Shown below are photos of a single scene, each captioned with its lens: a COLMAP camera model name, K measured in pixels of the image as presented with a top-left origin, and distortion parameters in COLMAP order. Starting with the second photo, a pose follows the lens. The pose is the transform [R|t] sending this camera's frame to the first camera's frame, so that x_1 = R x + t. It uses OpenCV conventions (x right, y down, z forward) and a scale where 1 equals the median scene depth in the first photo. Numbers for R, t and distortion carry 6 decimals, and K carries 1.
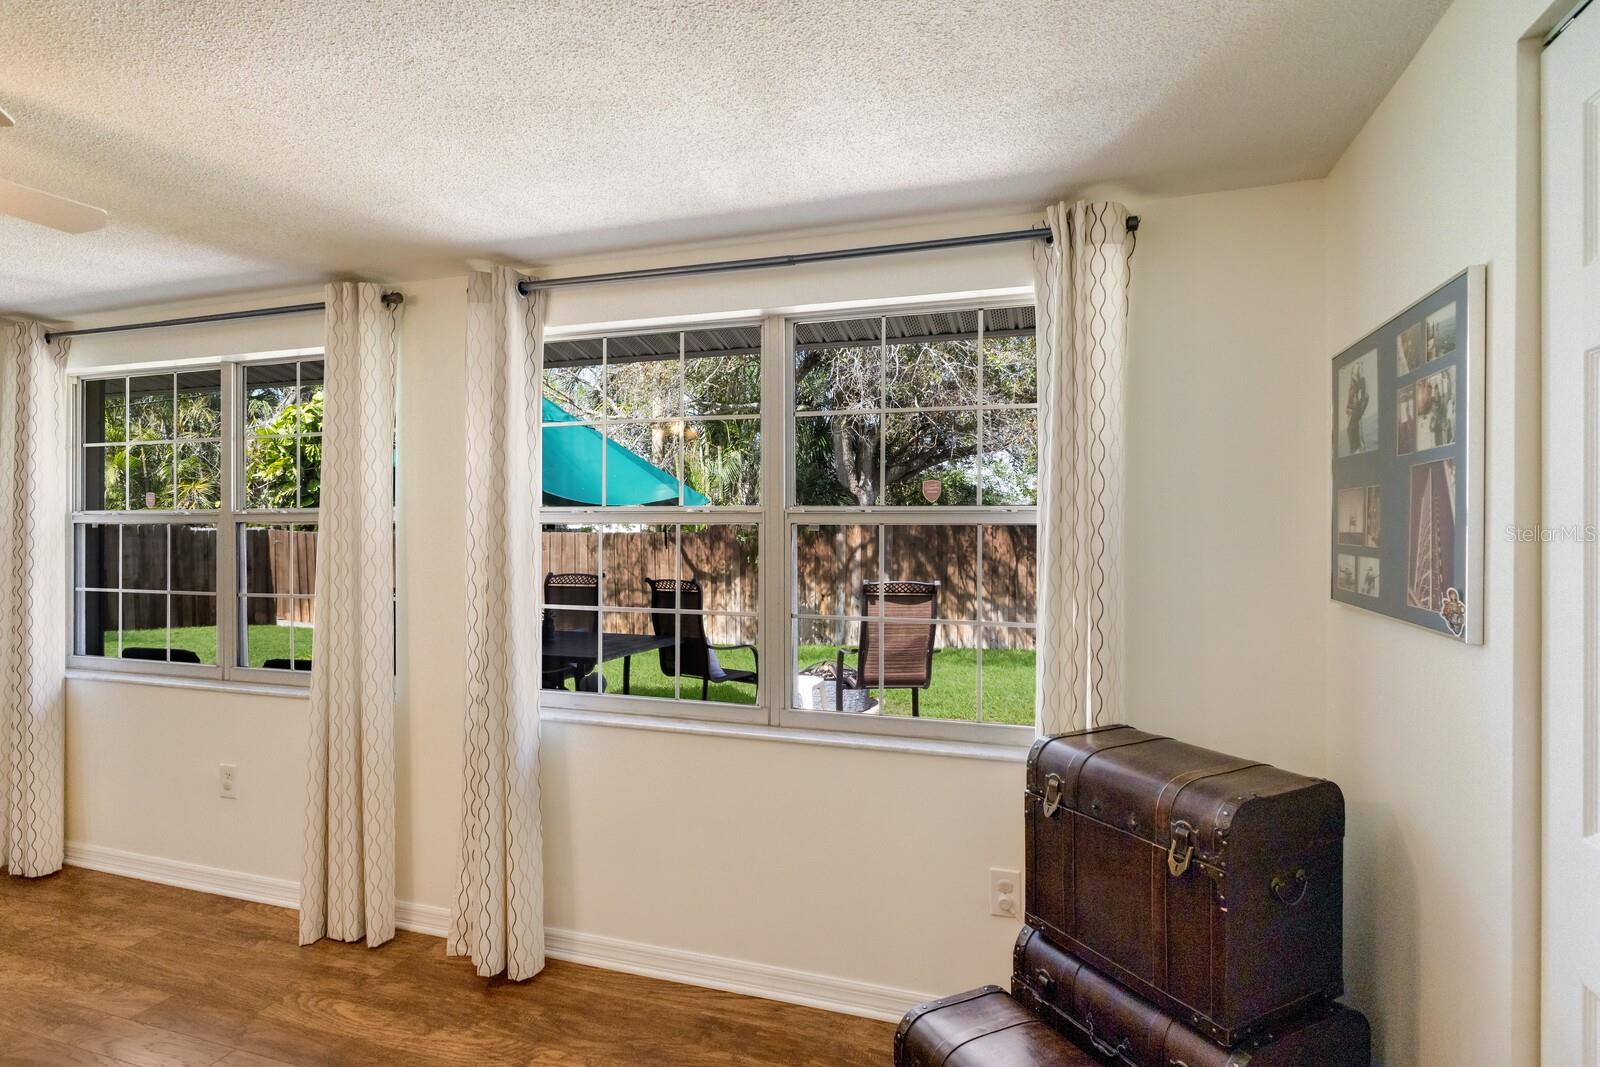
lens RADIAL K [[857.9, 0, 800.0], [0, 857.9, 533.5], [0, 0, 1]] dist [-0.003291, -0.000585]
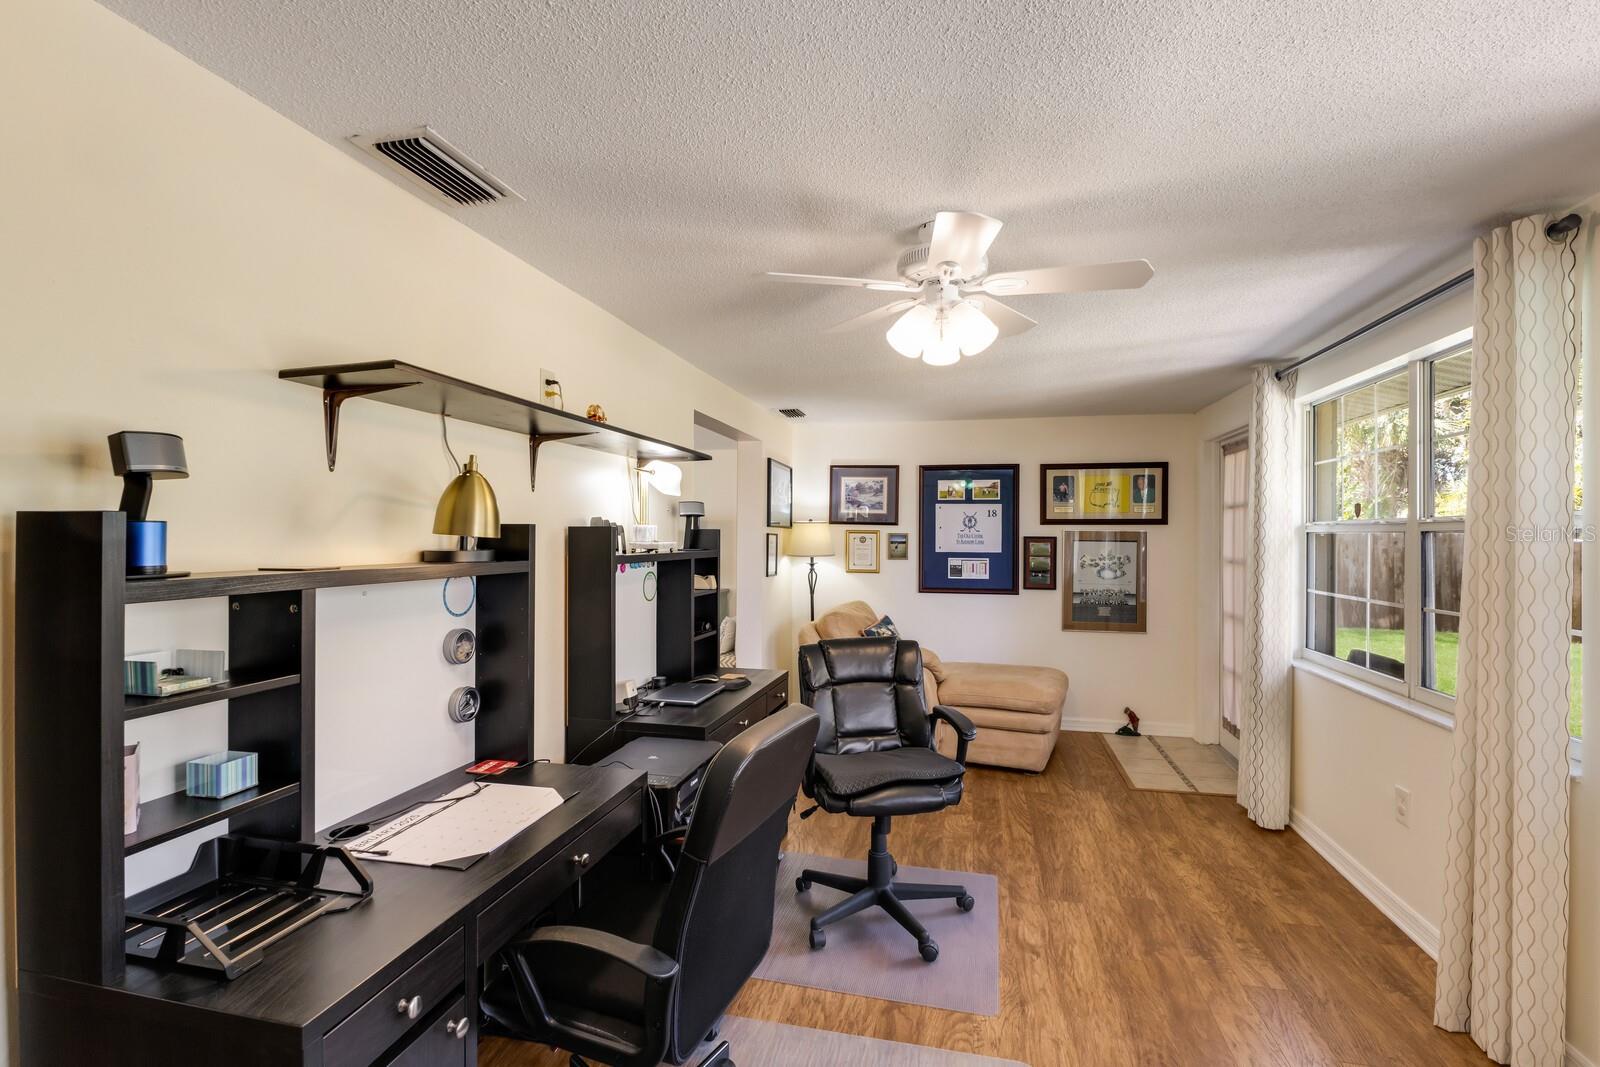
lens RADIAL K [[738.8, 0, 800.0], [0, 738.8, 533.5], [0, 0, 1]] dist [-0.005561, -0.001182]
pose [[0.096632, -0.000548, -0.995320, 0.080036], [-0.012211, 0.999924, -0.001736, -0.001276], [0.995245, 0.012322, 0.096618, 0.277244]]
